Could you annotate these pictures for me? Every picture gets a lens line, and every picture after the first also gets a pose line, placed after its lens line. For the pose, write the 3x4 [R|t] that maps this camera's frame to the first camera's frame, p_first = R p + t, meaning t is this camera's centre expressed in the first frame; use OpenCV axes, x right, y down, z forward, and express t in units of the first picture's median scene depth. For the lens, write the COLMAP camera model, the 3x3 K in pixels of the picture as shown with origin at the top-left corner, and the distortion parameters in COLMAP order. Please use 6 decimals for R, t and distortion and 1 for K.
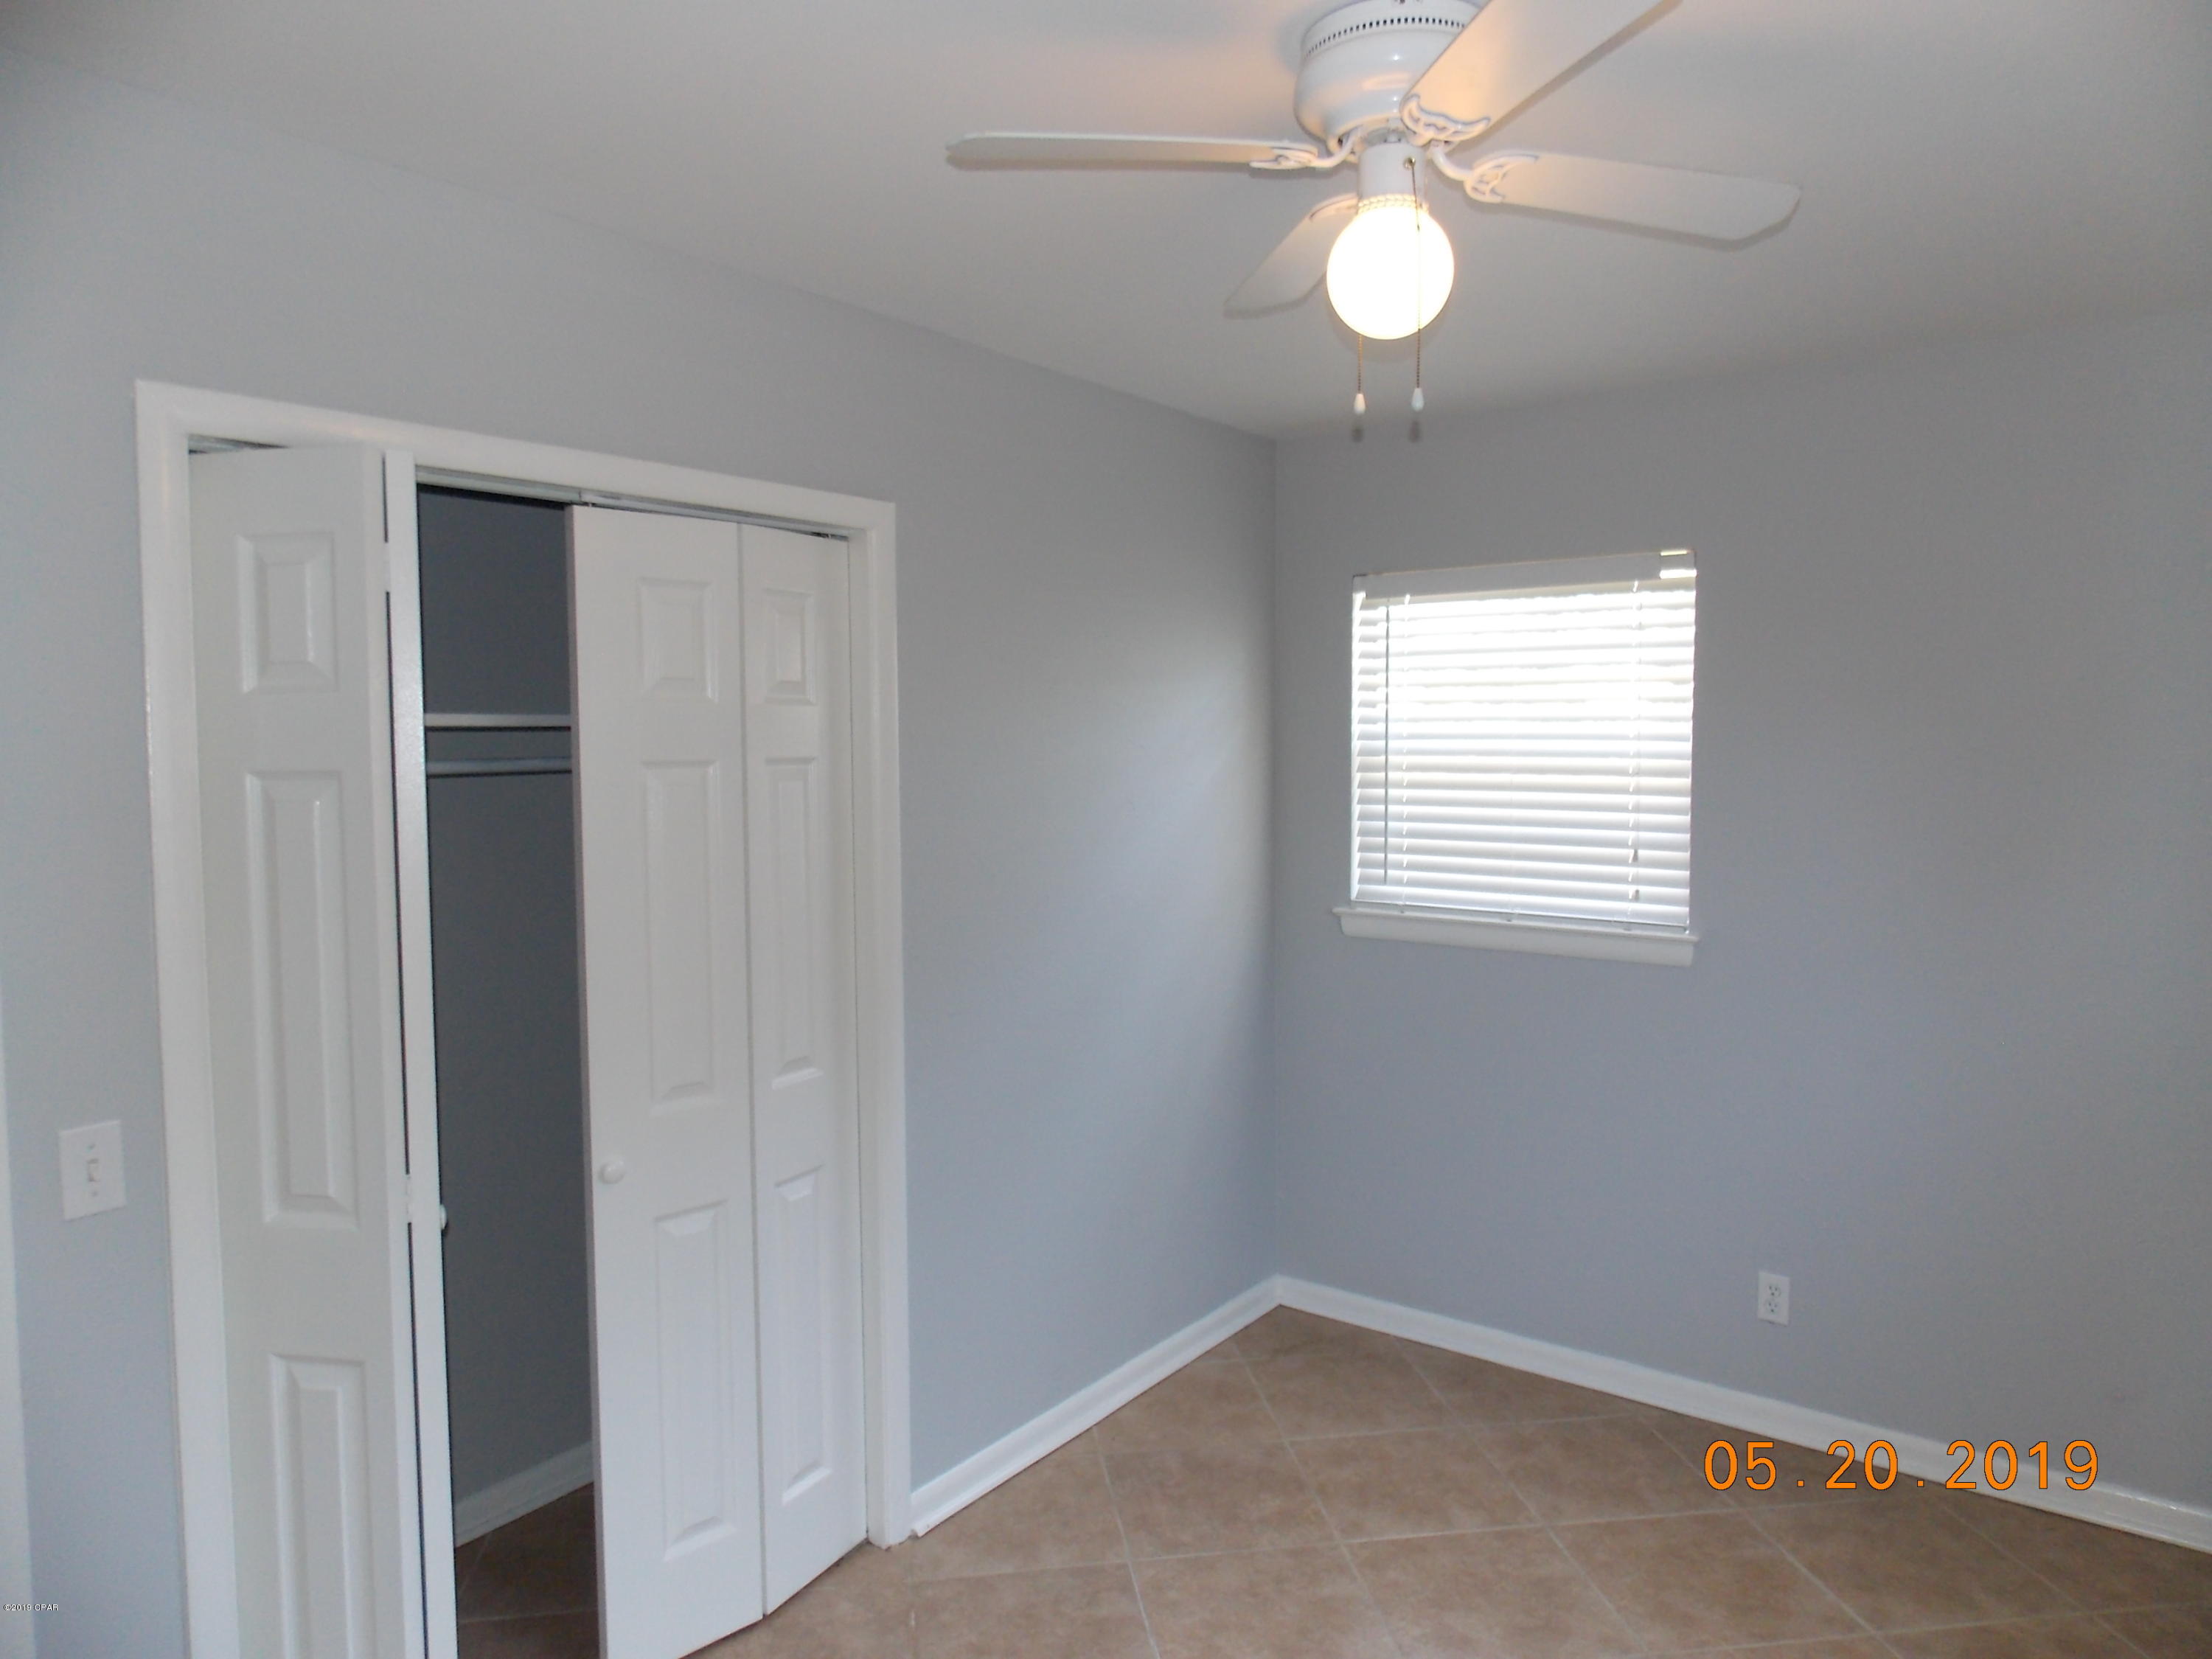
lens RADIAL K [[1467.0, 0, 1103.8], [0, 1467.0, 822.5], [0, 0, 1]] dist [-0.000733, -0.000955]
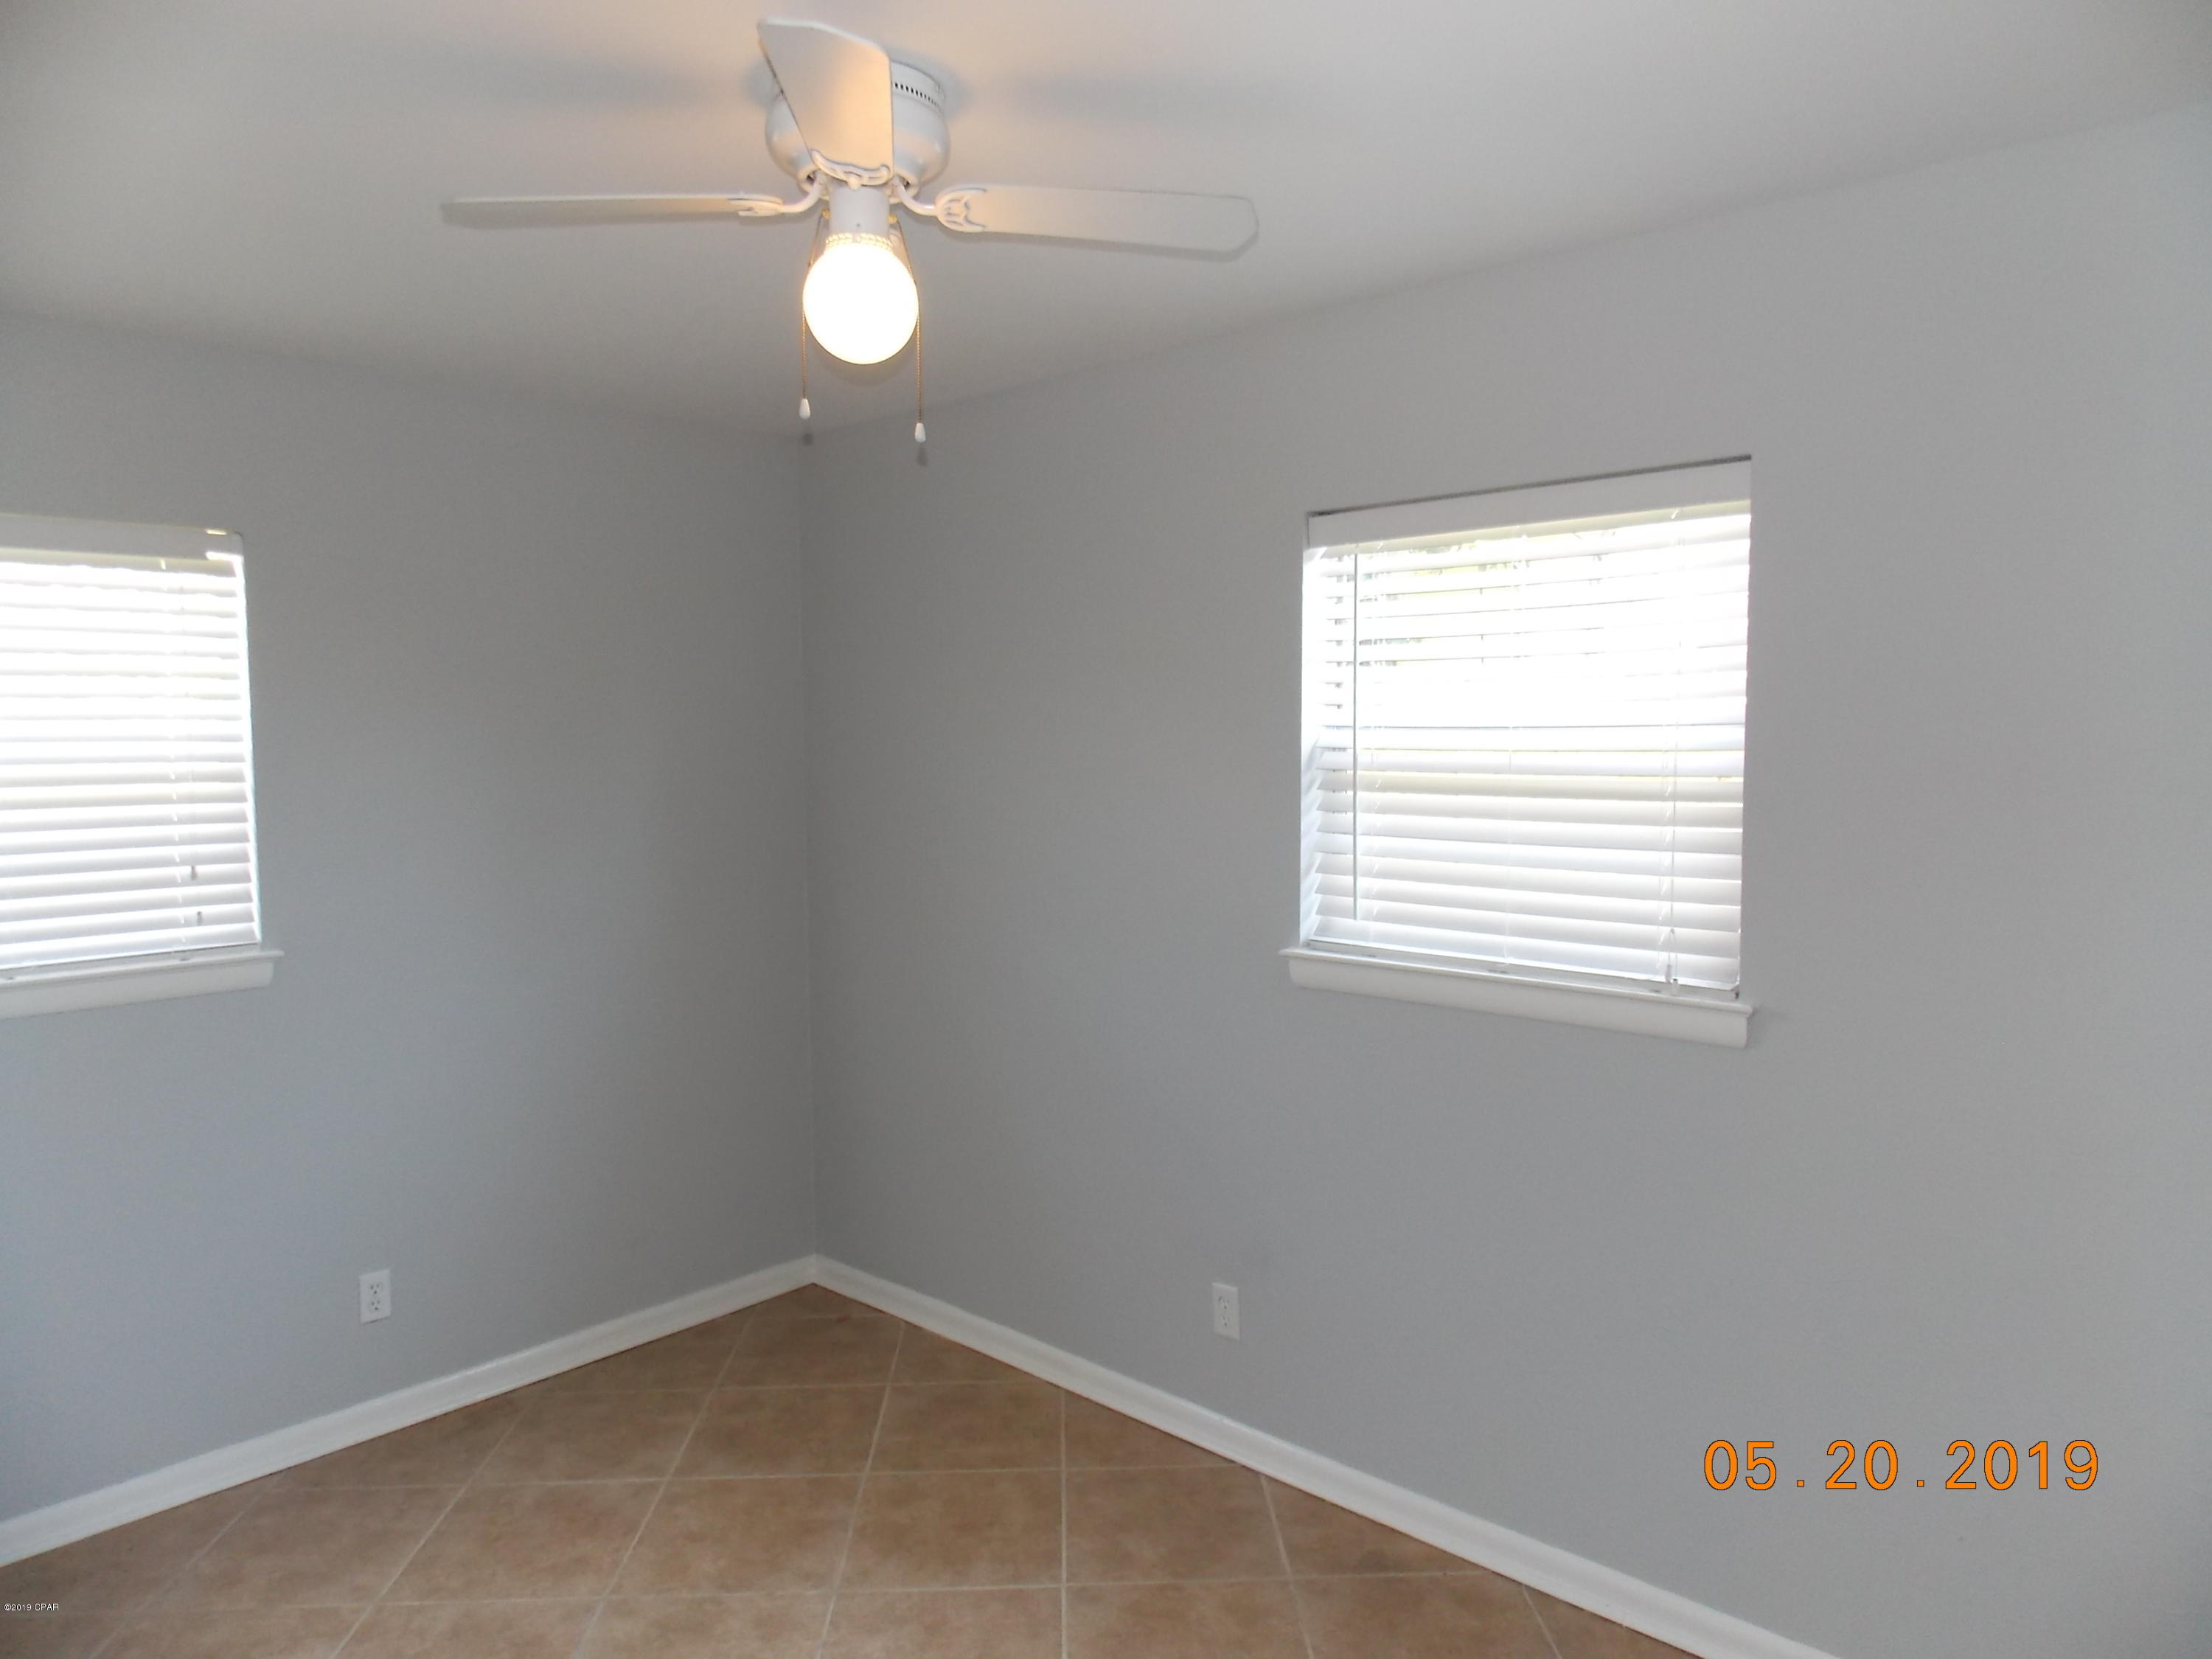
lens RADIAL K [[1461.0, 0, 1106.0], [0, 1461.0, 829.5], [0, 0, 1]] dist [0.005909, 0.003318]
pose [[0.096351, -0.065516, 0.993189, -0.471017], [0.068375, 0.995910, 0.059063, -0.018676], [-0.992996, 0.062218, 0.100436, 0.384426]]
